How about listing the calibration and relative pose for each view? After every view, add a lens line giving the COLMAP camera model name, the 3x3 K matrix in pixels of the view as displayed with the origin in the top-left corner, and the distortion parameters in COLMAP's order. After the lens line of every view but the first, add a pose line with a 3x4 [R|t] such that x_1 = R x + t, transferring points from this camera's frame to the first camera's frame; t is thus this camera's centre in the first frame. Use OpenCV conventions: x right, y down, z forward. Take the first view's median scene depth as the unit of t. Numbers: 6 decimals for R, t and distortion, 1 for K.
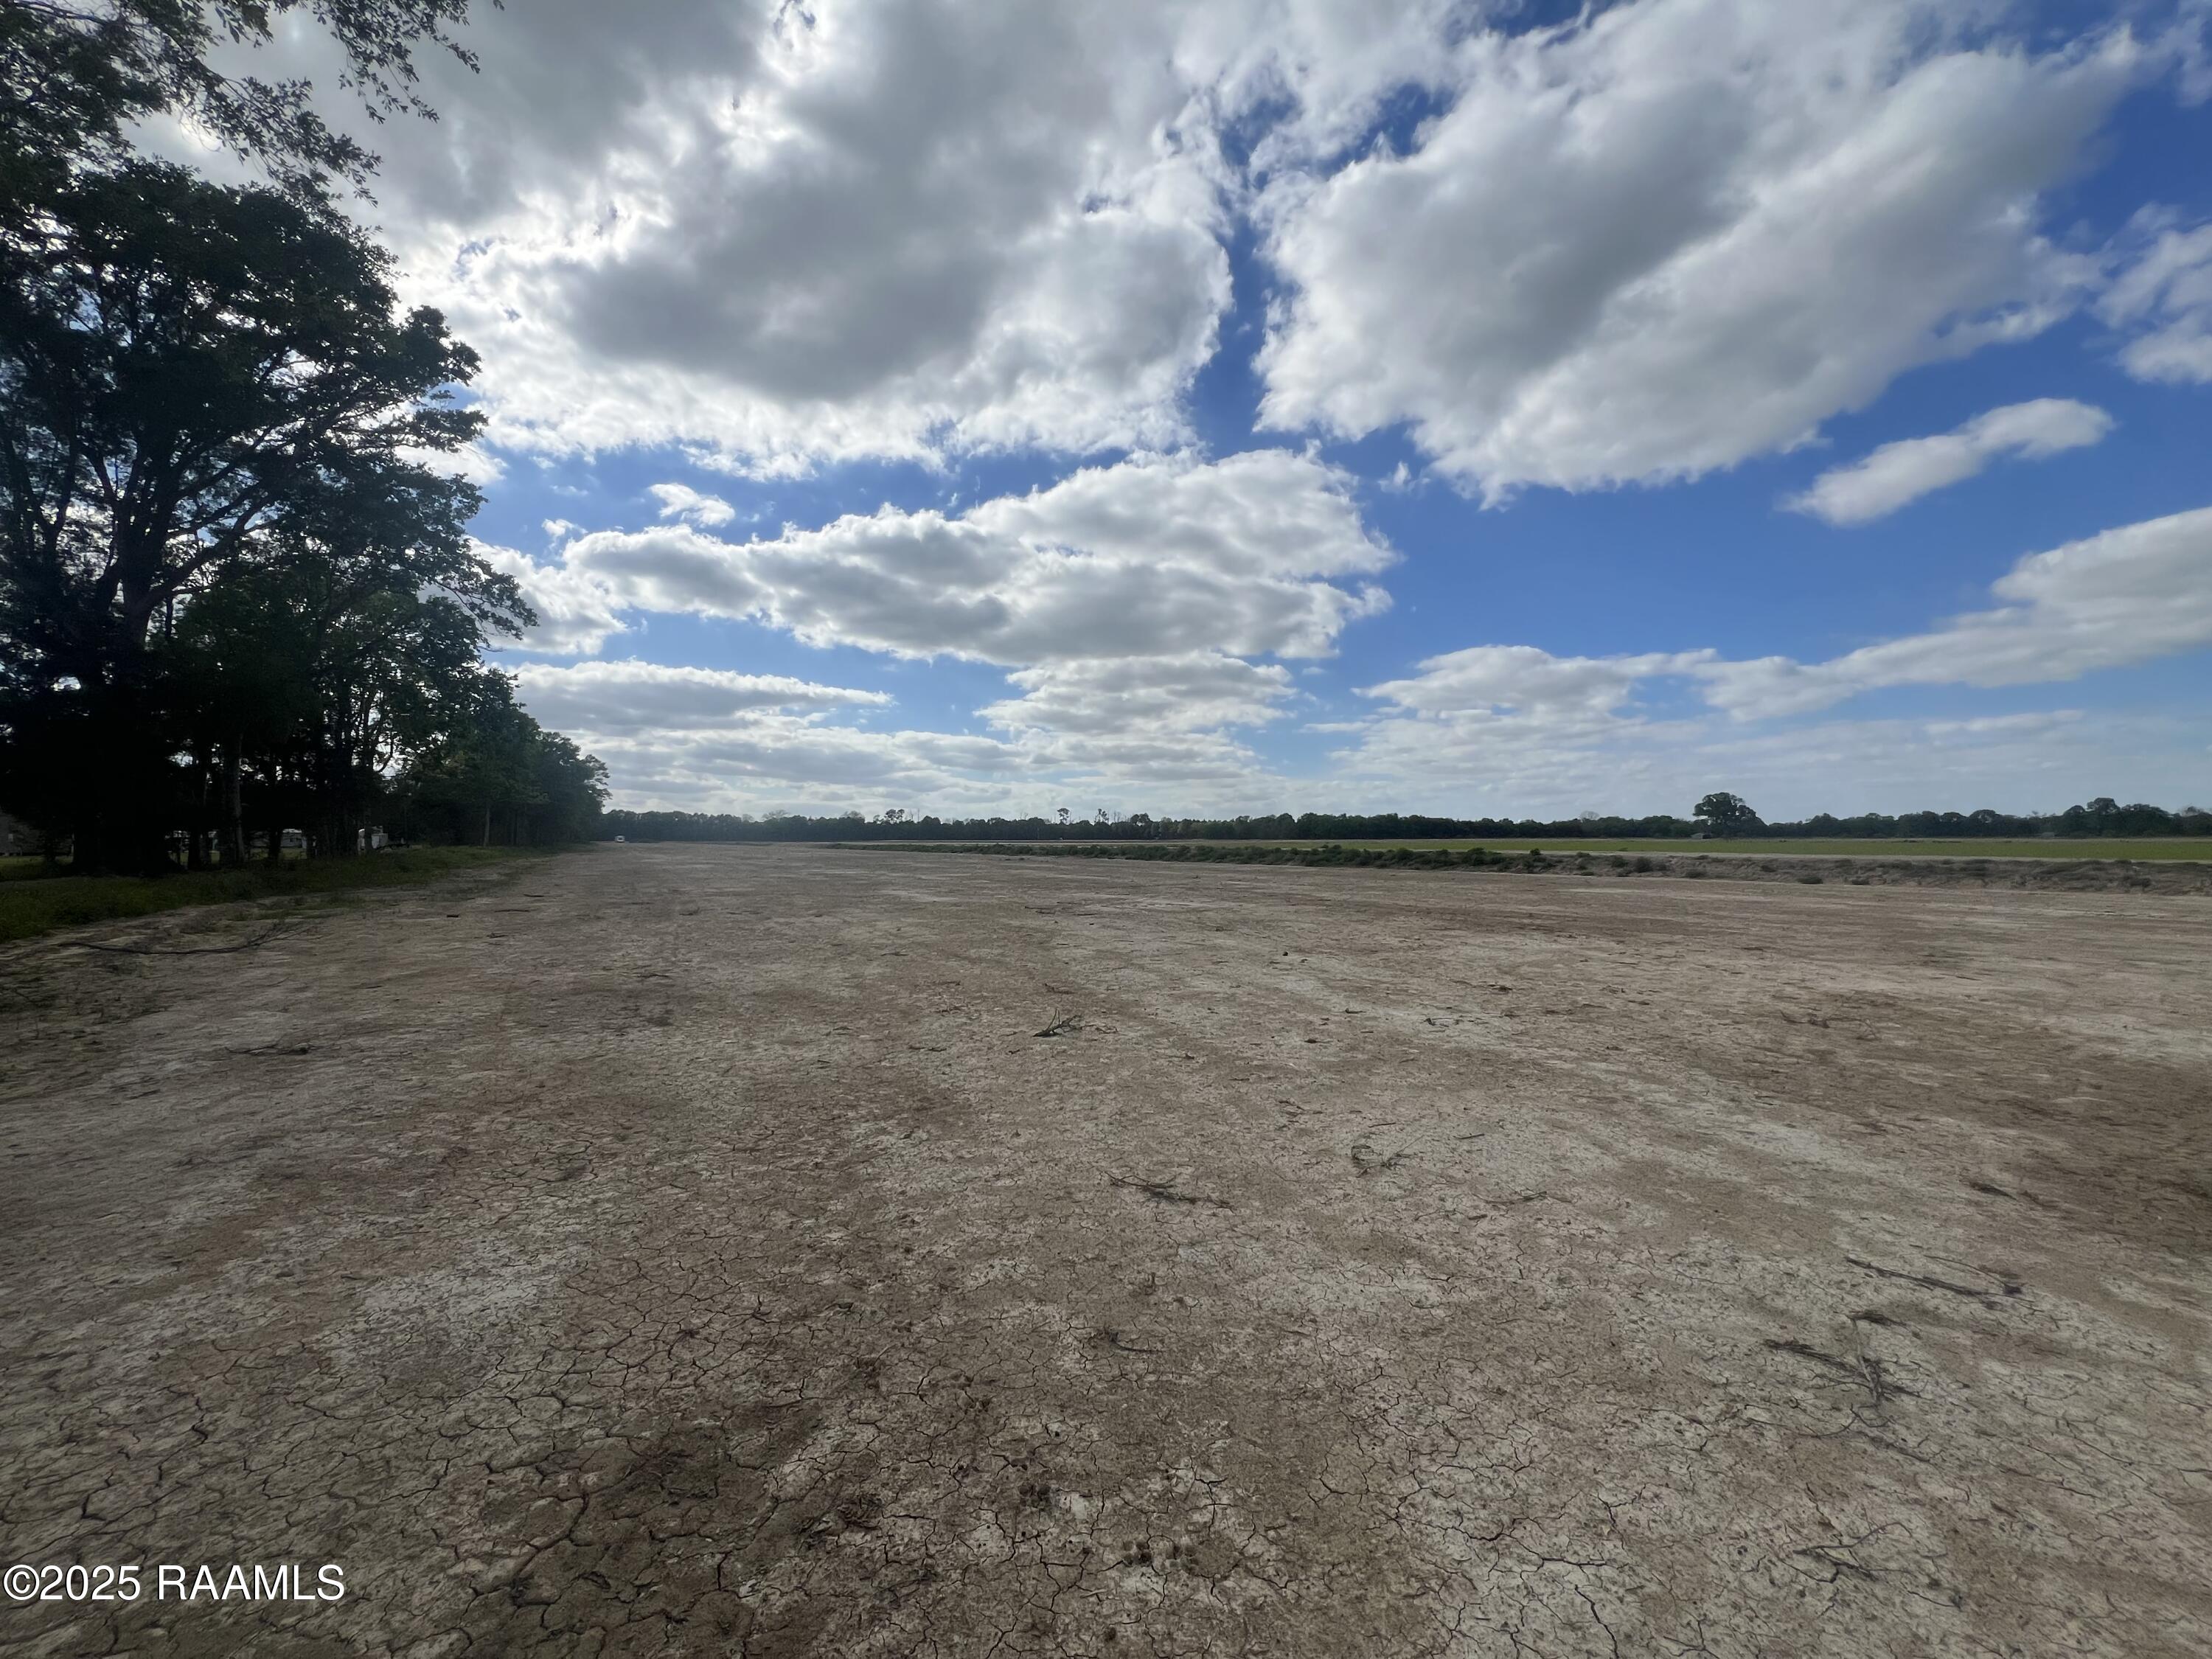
lens RADIAL K [[870.6, 0, 1109.8], [0, 870.6, 823.7], [0, 0, 1]] dist [-0.004584, -0.000133]
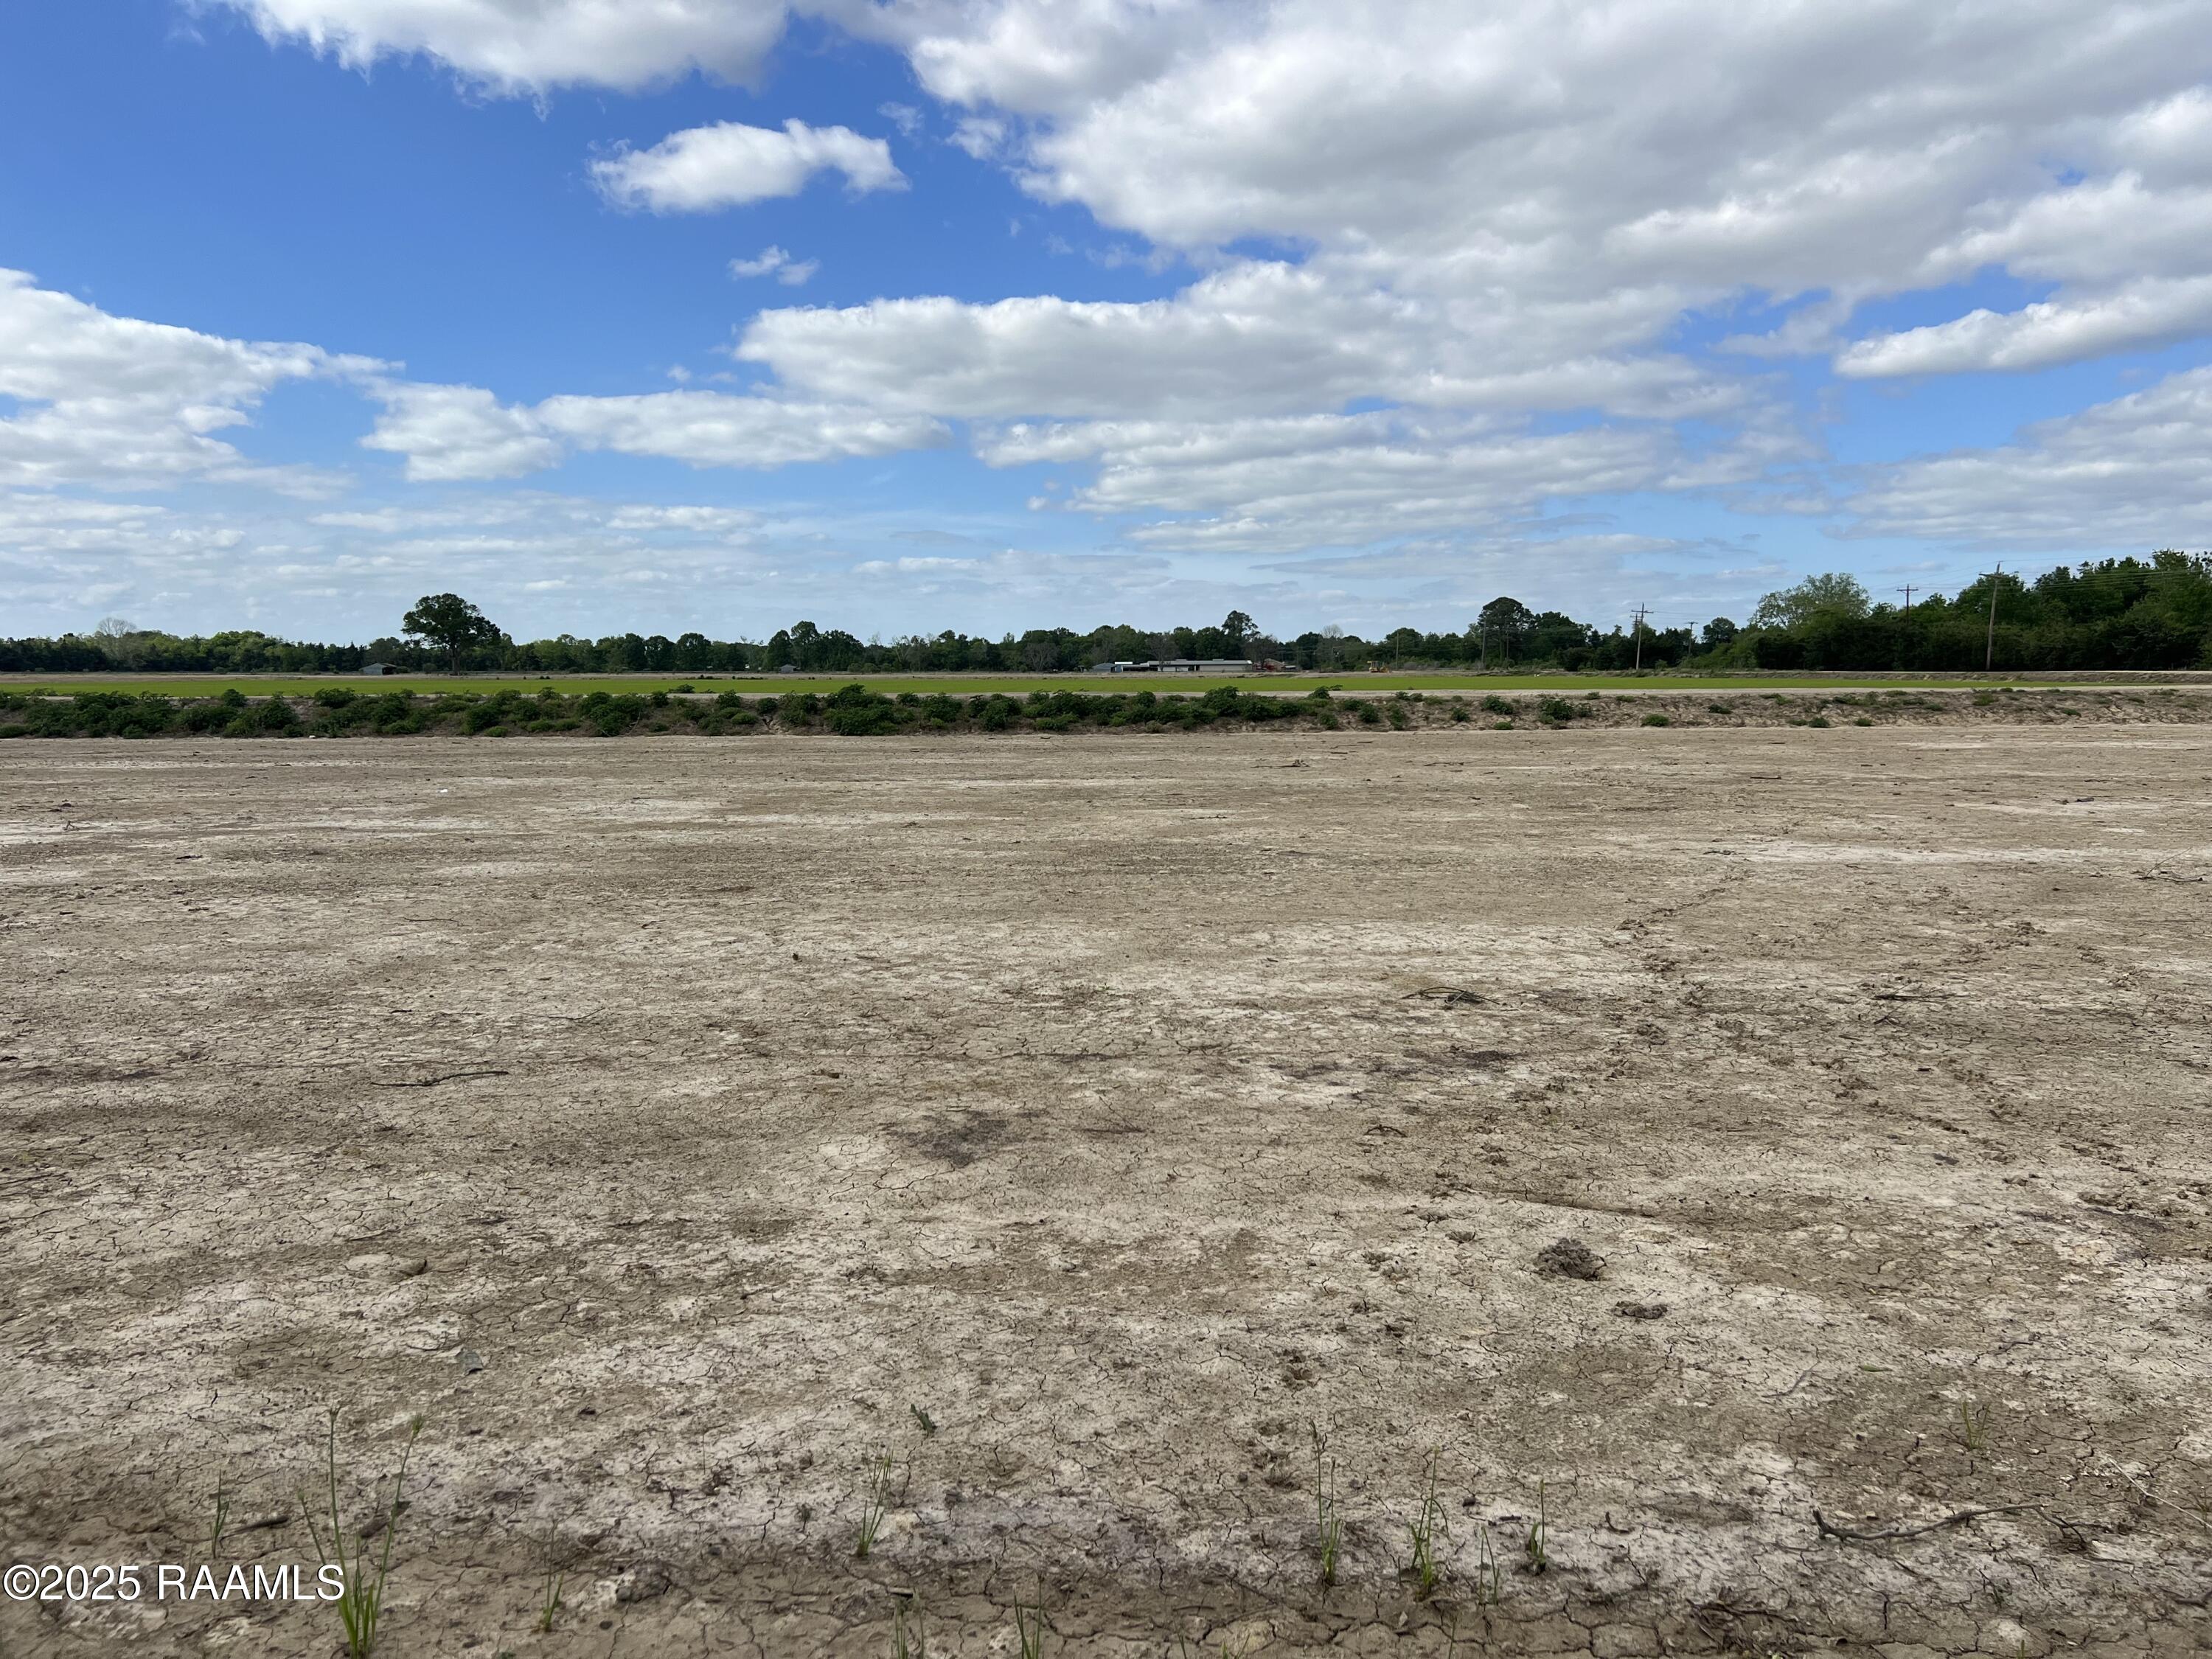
lens RADIAL K [[1478.9, 0, 1105.9], [0, 1478.9, 823.3], [0, 0, 1]] dist [-0.002710, -0.001309]
pose [[0.409883, -0.095467, 0.907128, -0.456929], [-0.013323, 0.993775, 0.110606, 0.012894], [-0.912041, -0.057421, 0.406060, 0.752757]]
